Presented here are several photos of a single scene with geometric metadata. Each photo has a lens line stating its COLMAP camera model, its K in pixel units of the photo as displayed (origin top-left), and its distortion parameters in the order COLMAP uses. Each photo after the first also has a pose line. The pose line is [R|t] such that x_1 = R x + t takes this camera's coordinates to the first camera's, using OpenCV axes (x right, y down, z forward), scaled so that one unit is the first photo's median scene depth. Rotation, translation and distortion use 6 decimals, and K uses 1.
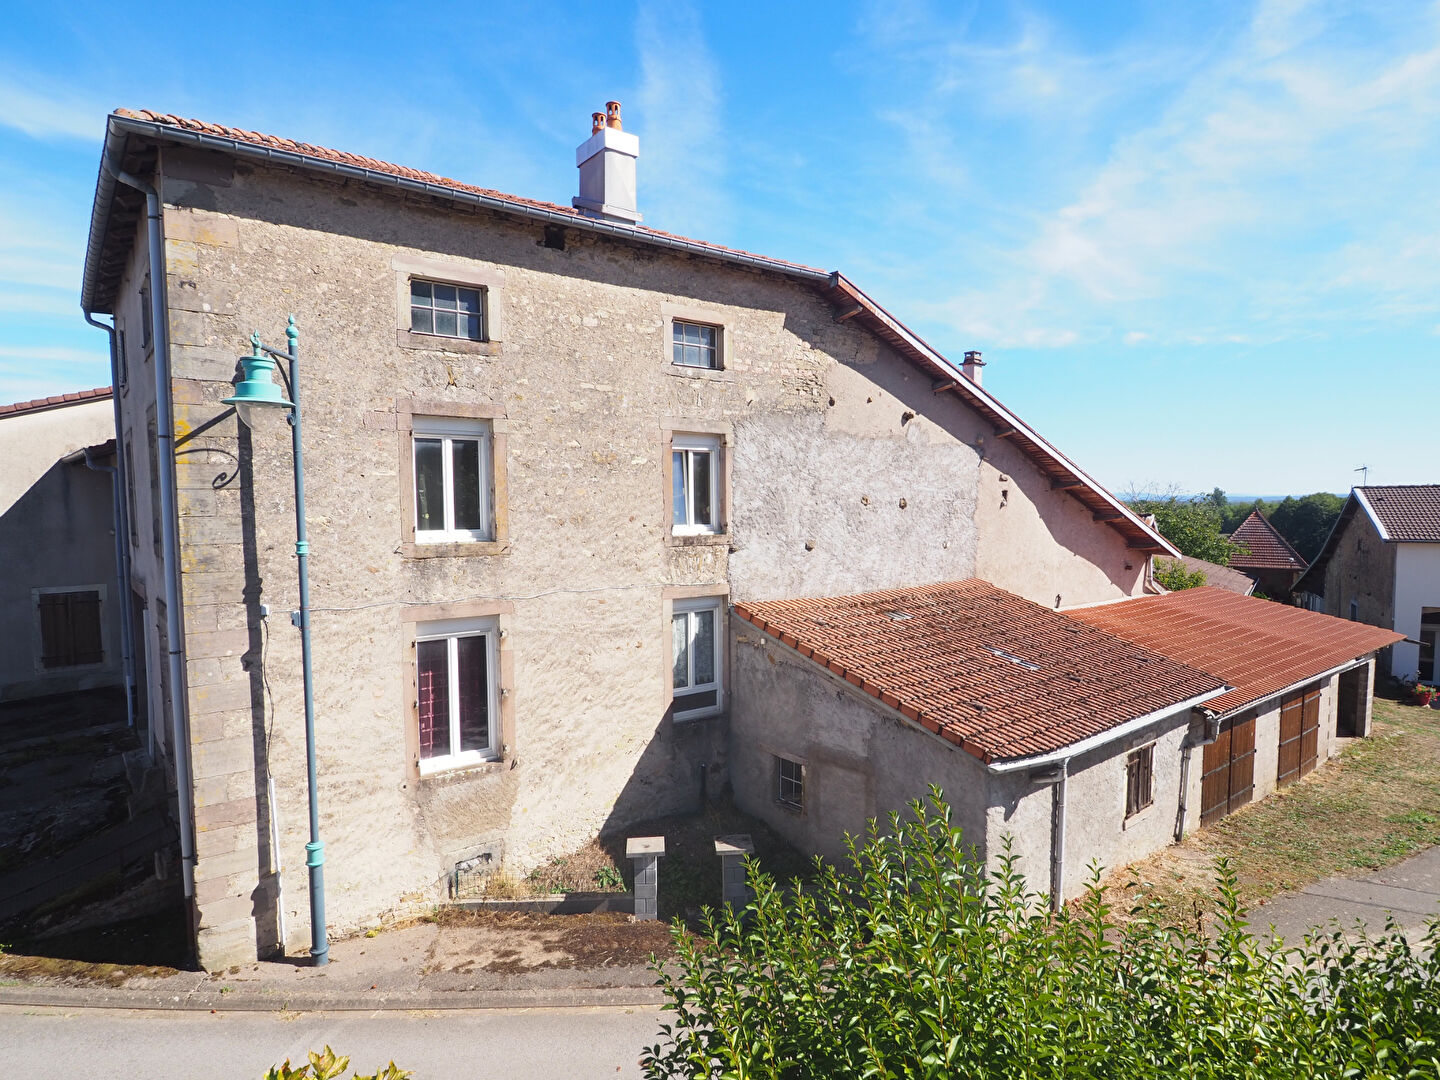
lens RADIAL K [[872.6, 0, 713.1], [0, 872.6, 559.6], [0, 0, 1]] dist [-0.000645, -0.001103]
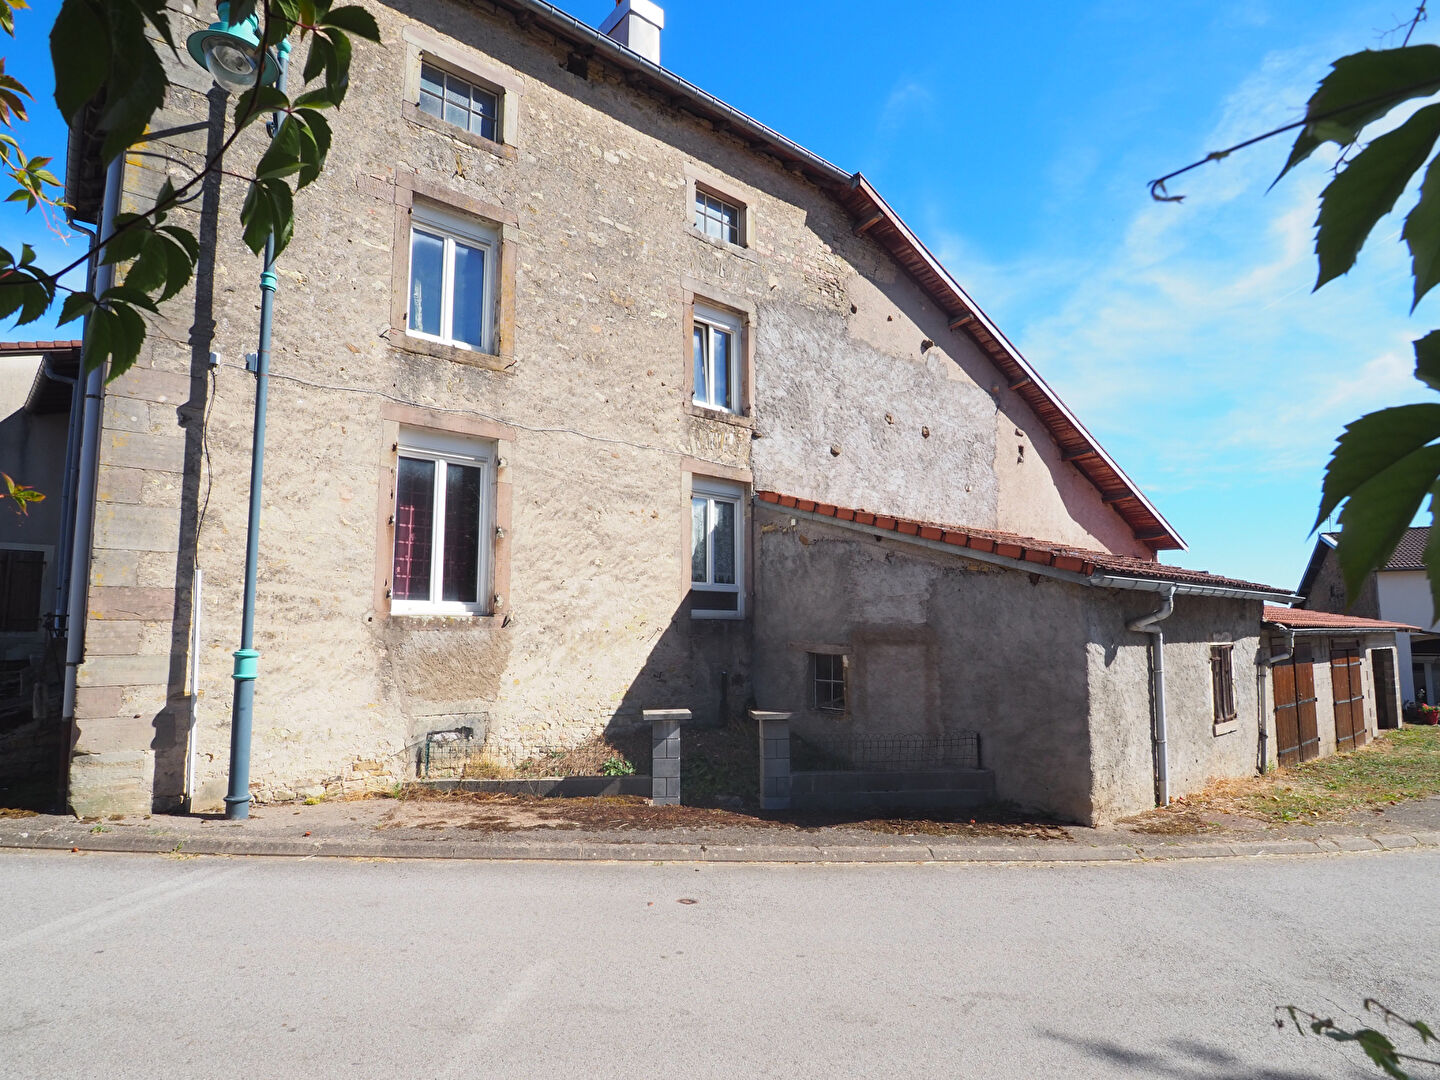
lens RADIAL K [[822.6, 0, 720.0], [0, 822.6, 540.0], [0, 0, 1]] dist [-0.004962, -0.004407]
pose [[0.999040, 0.009515, 0.042768, -0.061165], [-0.001478, 0.982899, -0.184138, 0.306771], [-0.043789, 0.183898, 0.981969, 0.216278]]
